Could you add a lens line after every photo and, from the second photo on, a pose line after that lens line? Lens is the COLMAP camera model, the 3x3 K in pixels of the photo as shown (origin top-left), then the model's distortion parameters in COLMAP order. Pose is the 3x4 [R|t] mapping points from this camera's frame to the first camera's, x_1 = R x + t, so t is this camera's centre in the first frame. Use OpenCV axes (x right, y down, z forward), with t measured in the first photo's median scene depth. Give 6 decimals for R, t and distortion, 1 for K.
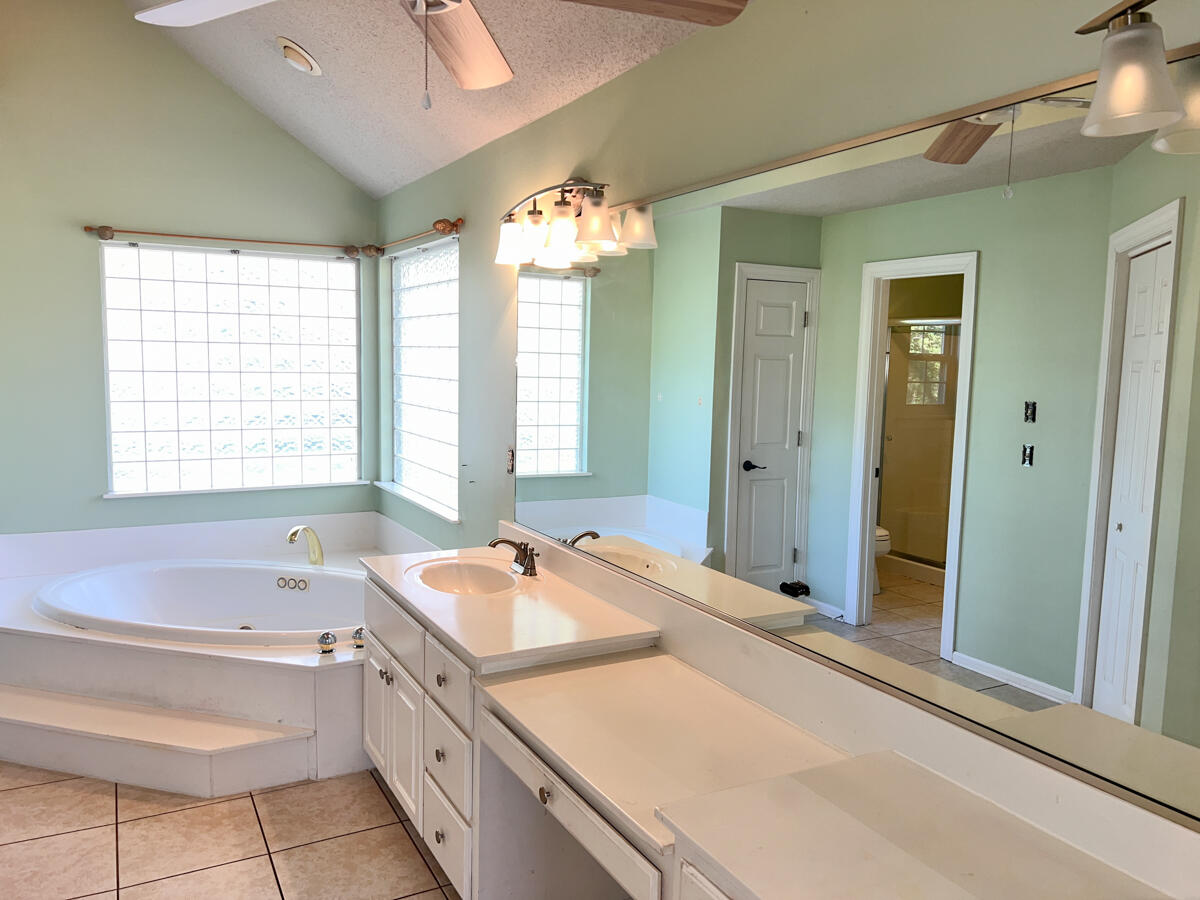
lens RADIAL K [[916.0, 0, 600.4], [0, 916.0, 454.3], [0, 0, 1]] dist [0.083509, -0.090015]
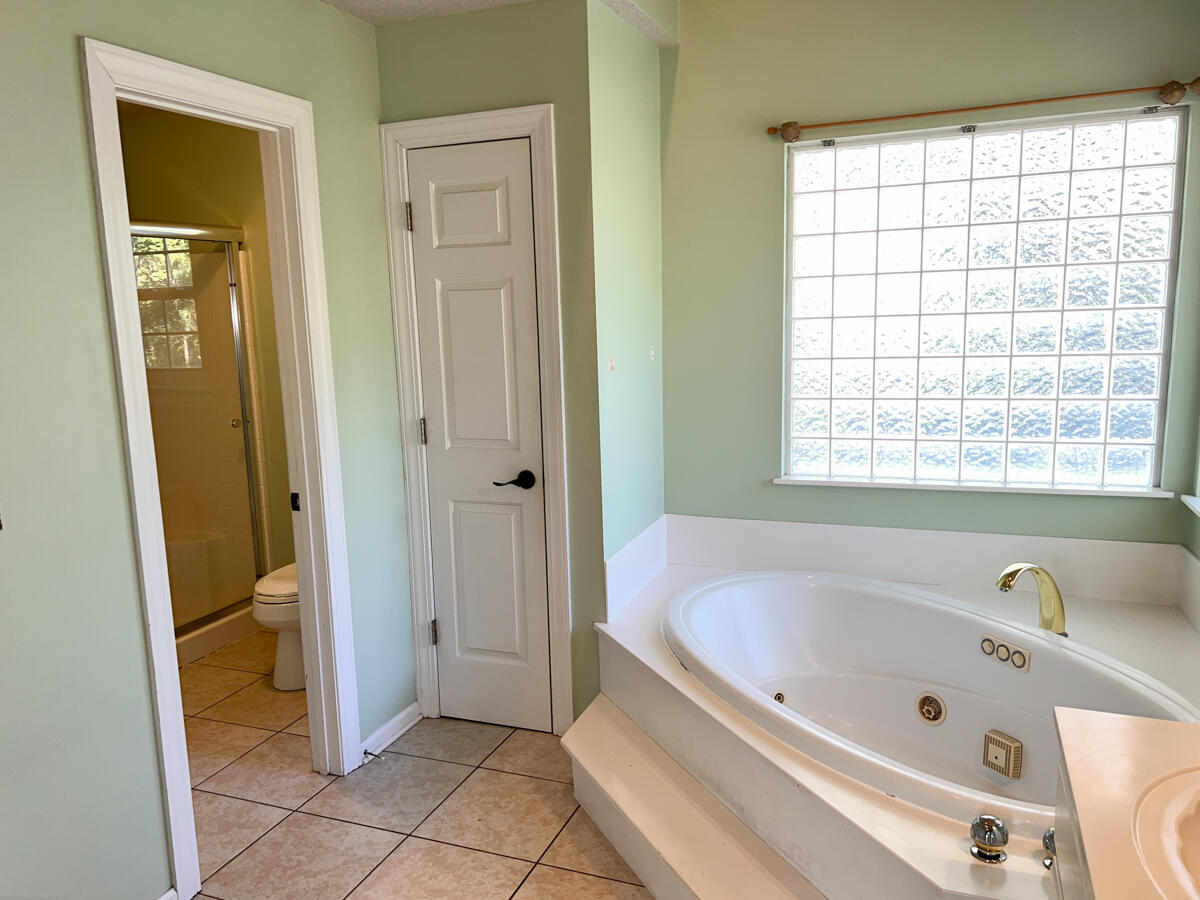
lens RADIAL K [[916.0, 0, 593.7], [0, 916.0, 452.7], [0, 0, 1]] dist [0.083509, -0.090015]
pose [[0.640631, 0.088481, -0.762734, -0.041674], [-0.034648, 0.995658, 0.086401, -0.038922], [0.767067, -0.028924, 0.640914, 0.378249]]
